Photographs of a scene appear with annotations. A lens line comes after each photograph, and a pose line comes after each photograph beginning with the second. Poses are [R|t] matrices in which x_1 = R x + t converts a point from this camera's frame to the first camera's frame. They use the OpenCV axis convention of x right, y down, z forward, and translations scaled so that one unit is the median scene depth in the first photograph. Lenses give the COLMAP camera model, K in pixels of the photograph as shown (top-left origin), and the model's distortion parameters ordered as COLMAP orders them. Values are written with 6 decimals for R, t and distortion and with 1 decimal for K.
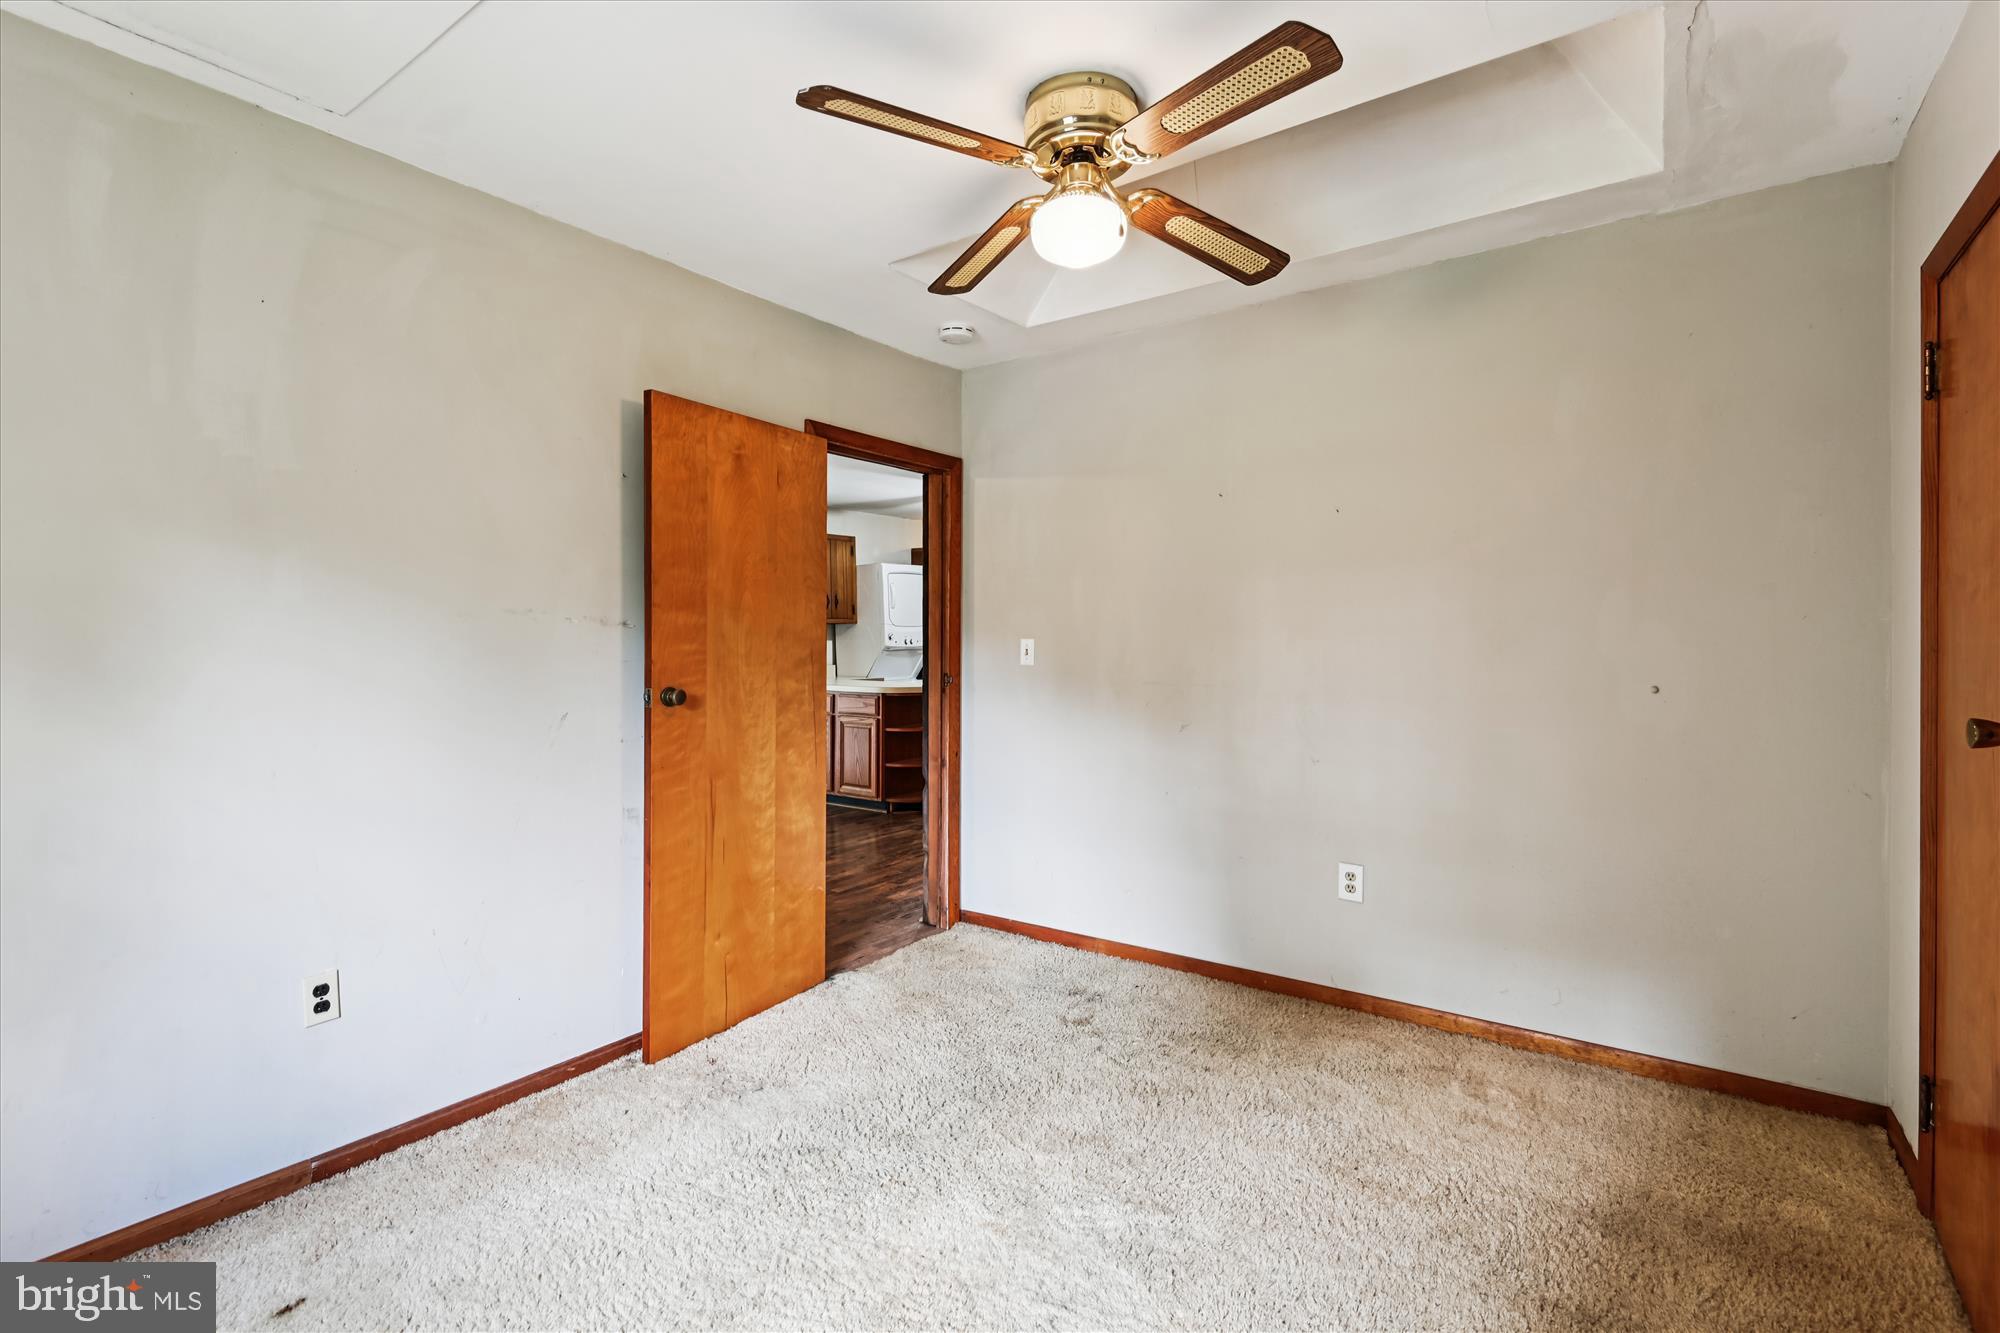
lens RADIAL K [[920.2, 0, 1004.9], [0, 920.2, 640.0], [0, 0, 1]] dist [0.029088, -0.013489]
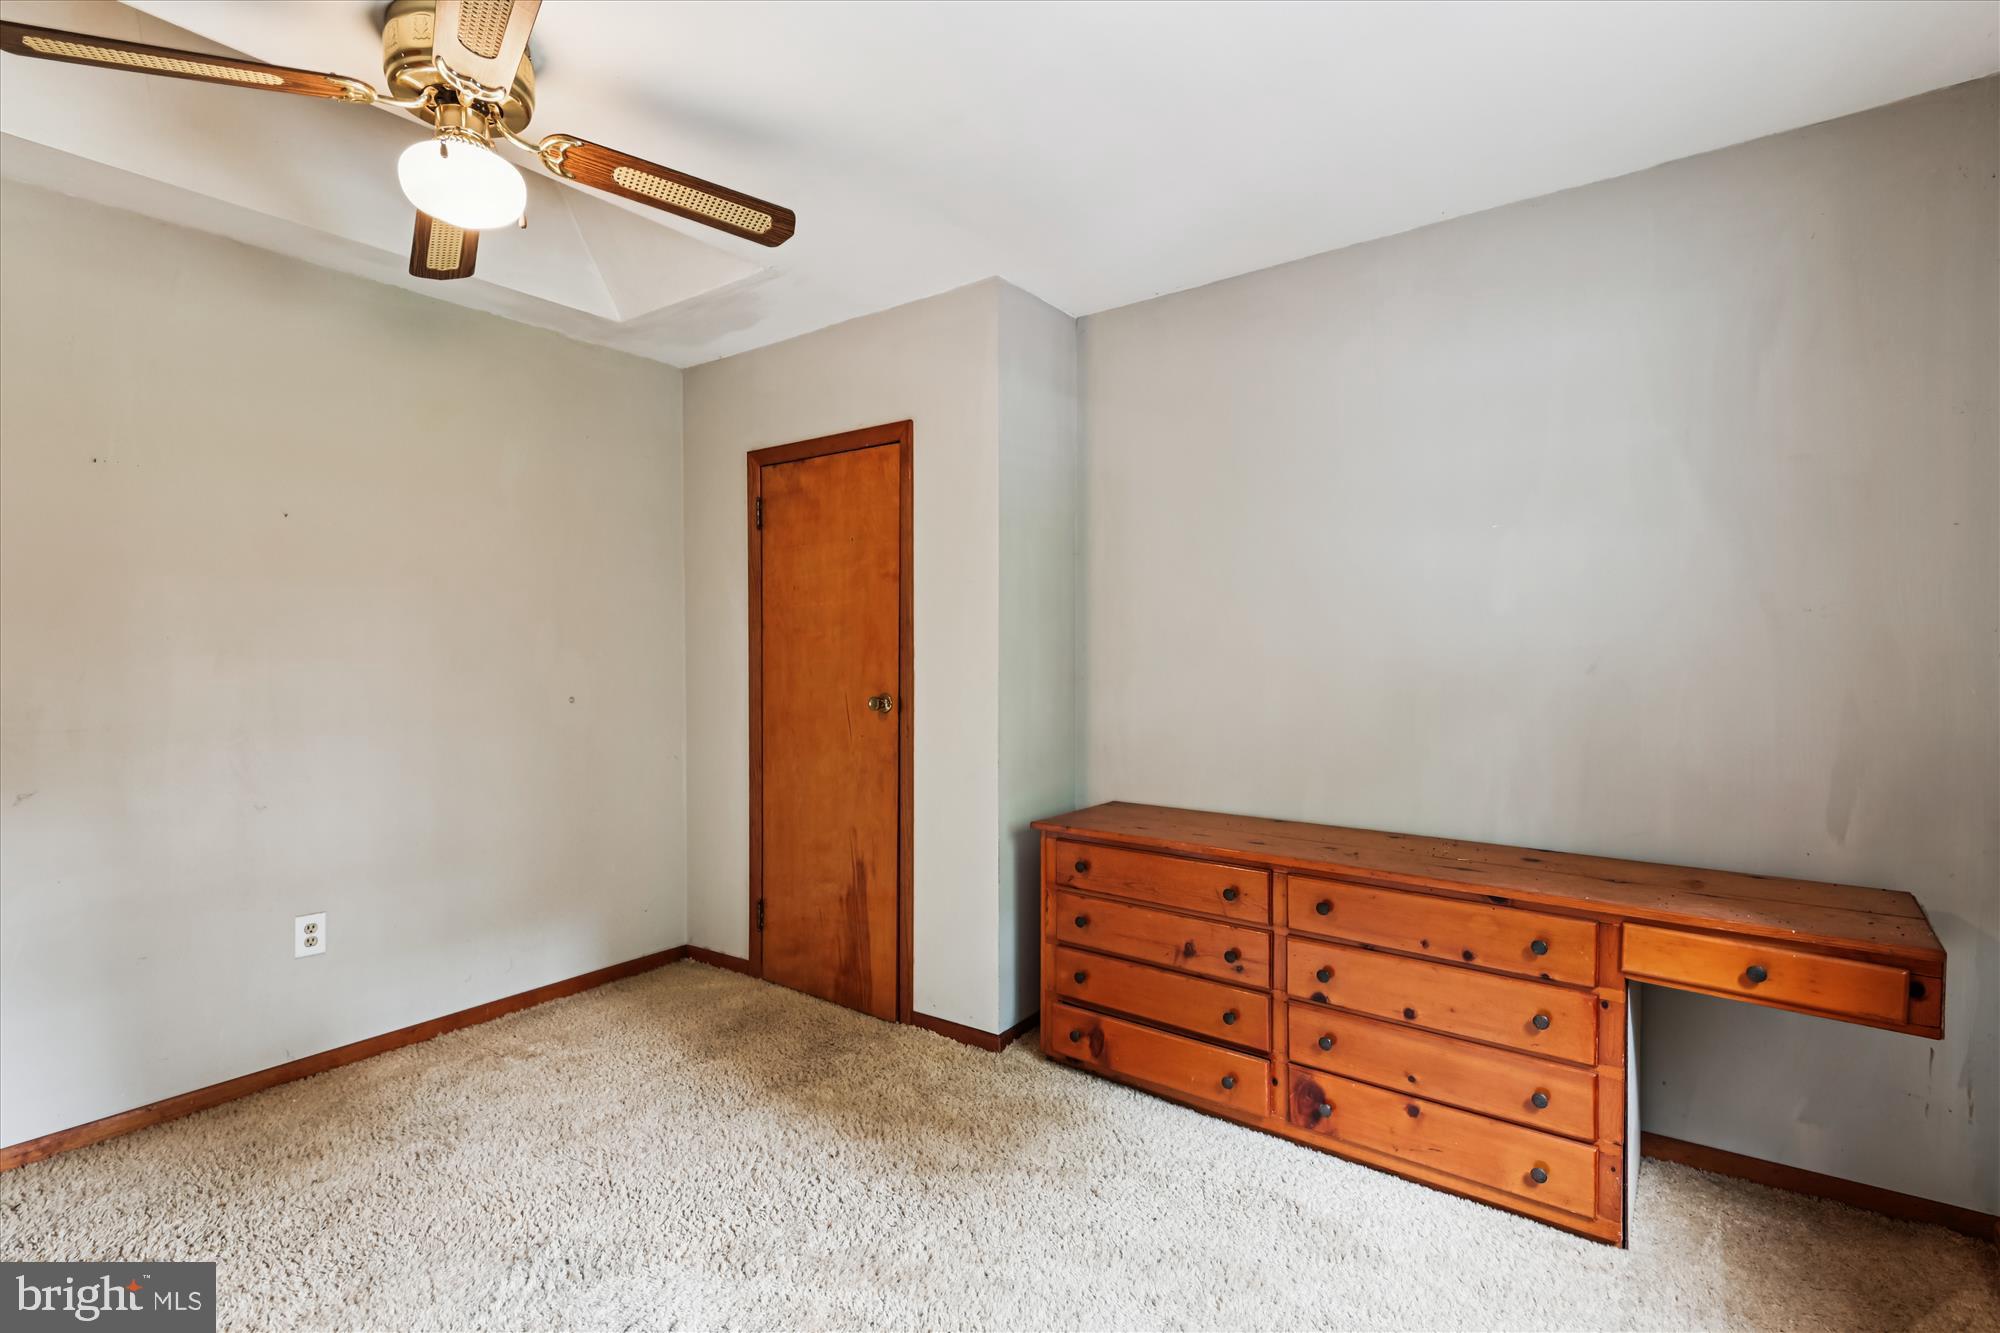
lens RADIAL K [[920.2, 0, 1005.2], [0, 920.2, 663.2], [0, 0, 1]] dist [0.029088, -0.013489]
pose [[0.019135, -0.011427, 0.999752, -0.553580], [0.000830, 0.999935, 0.011413, -0.011765], [-0.999817, 0.000612, 0.019144, 0.335246]]
